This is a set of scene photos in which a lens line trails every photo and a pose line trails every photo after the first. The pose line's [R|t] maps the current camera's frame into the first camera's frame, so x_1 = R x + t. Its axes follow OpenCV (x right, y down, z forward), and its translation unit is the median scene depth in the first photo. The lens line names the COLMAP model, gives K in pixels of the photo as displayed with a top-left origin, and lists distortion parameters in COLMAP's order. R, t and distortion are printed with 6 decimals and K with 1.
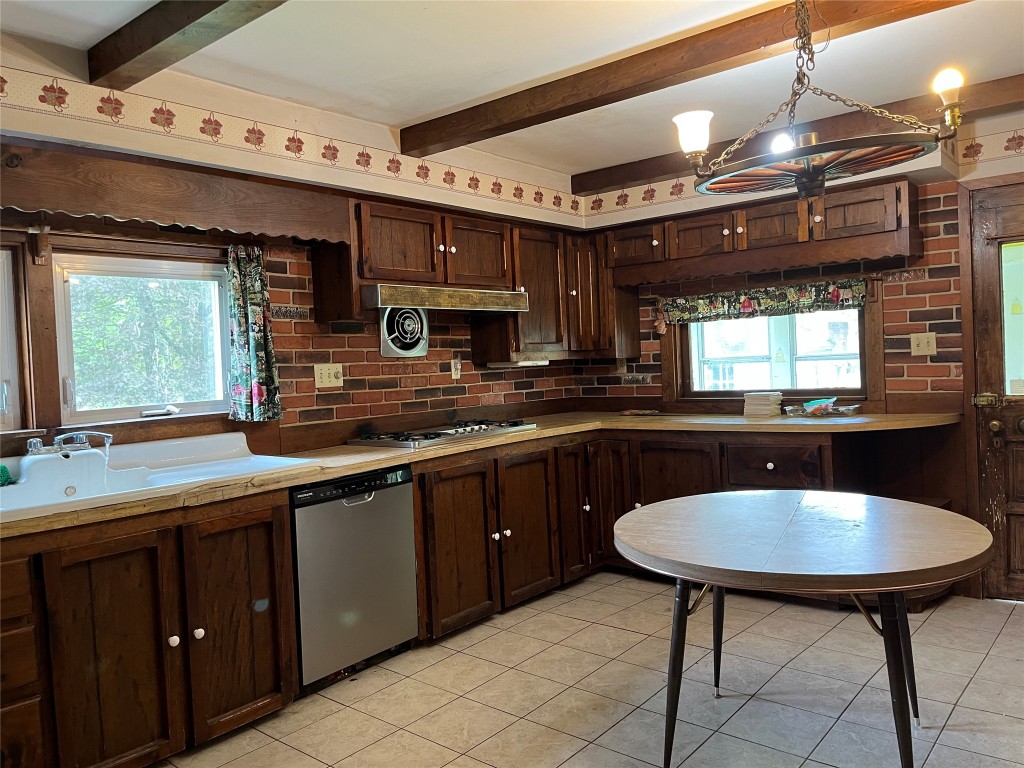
lens RADIAL K [[771.1, 0, 512.9], [0, 771.1, 378.3], [0, 0, 1]] dist [0.064498, -0.097927]
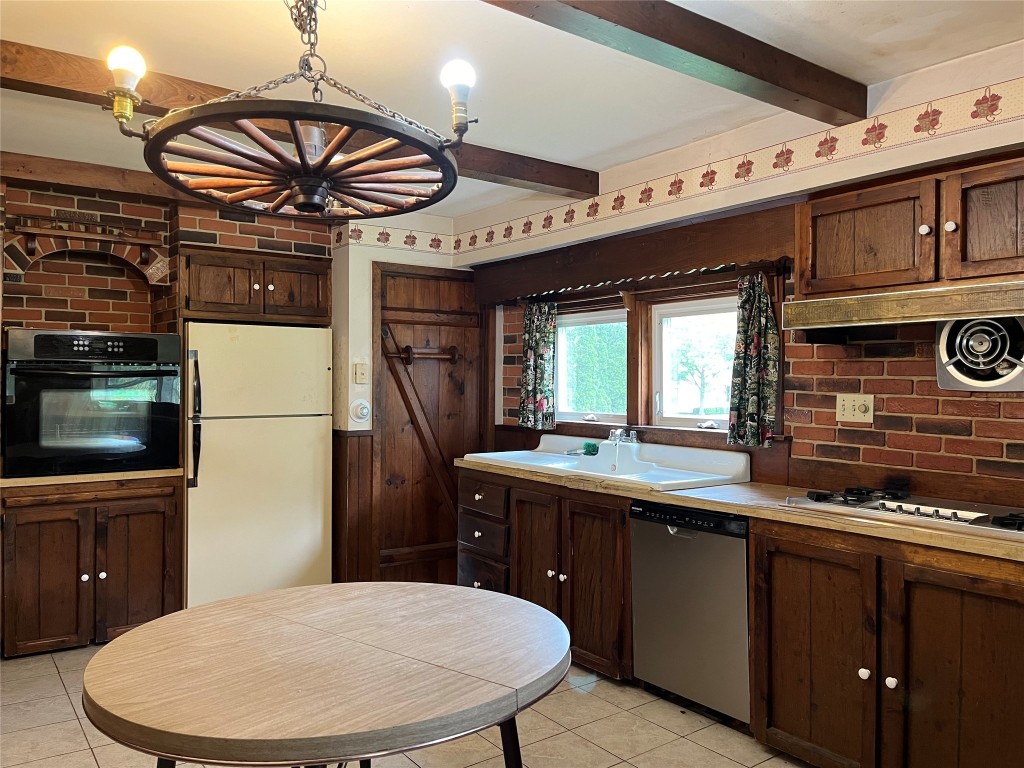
lens RADIAL K [[771.1, 0, 512.9], [0, 771.1, 378.3], [0, 0, 1]] dist [0.064498, -0.097927]
pose [[-0.235398, 0.040898, -0.971038, 0.668601], [-0.022186, 0.998628, 0.047439, -0.068008], [0.971646, 0.032711, -0.234168, 0.848491]]
